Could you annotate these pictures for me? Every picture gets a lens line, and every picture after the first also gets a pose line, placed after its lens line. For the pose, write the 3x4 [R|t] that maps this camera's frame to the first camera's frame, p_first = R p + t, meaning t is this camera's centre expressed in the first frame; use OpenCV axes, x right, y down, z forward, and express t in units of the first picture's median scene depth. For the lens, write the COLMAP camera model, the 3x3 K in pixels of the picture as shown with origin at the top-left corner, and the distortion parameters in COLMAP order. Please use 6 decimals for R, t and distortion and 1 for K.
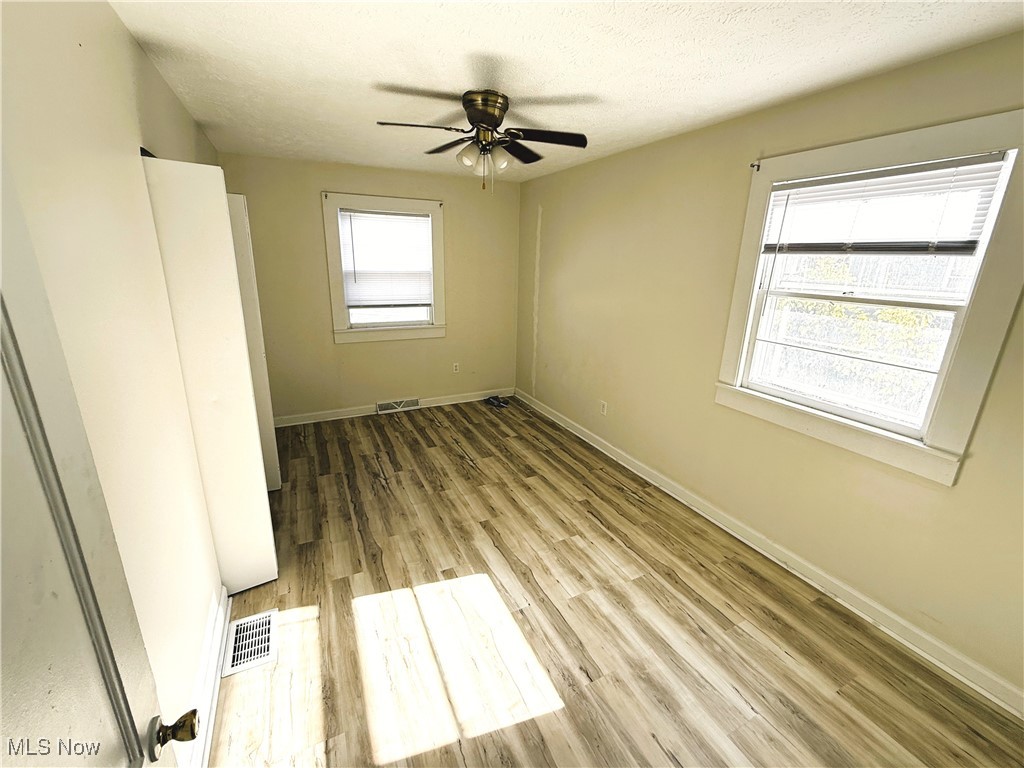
lens RADIAL K [[422.4, 0, 511.4], [0, 422.4, 390.8], [0, 0, 1]] dist [0.000412, 0.000075]
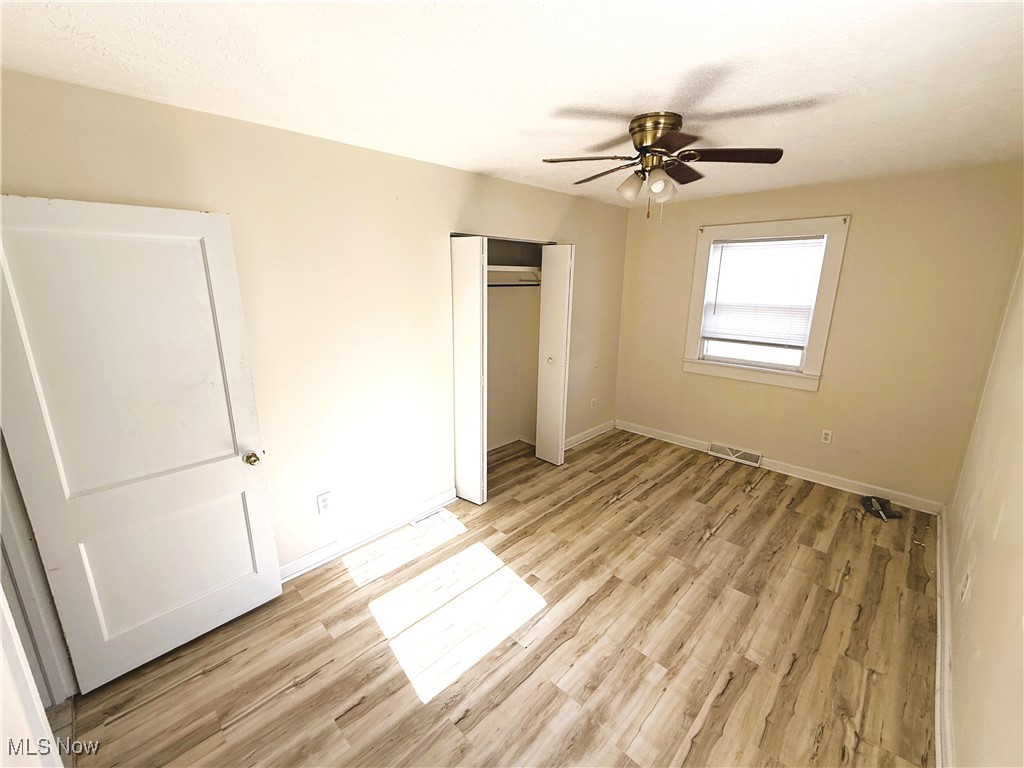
lens RADIAL K [[422.4, 0, 511.4], [0, 422.4, 390.8], [0, 0, 1]] dist [0.000412, 0.000075]
pose [[0.337876, 0.226097, -0.913630, 0.456795], [-0.281316, 0.950602, 0.131211, -0.097322], [0.898166, 0.212685, 0.384790, 0.280513]]
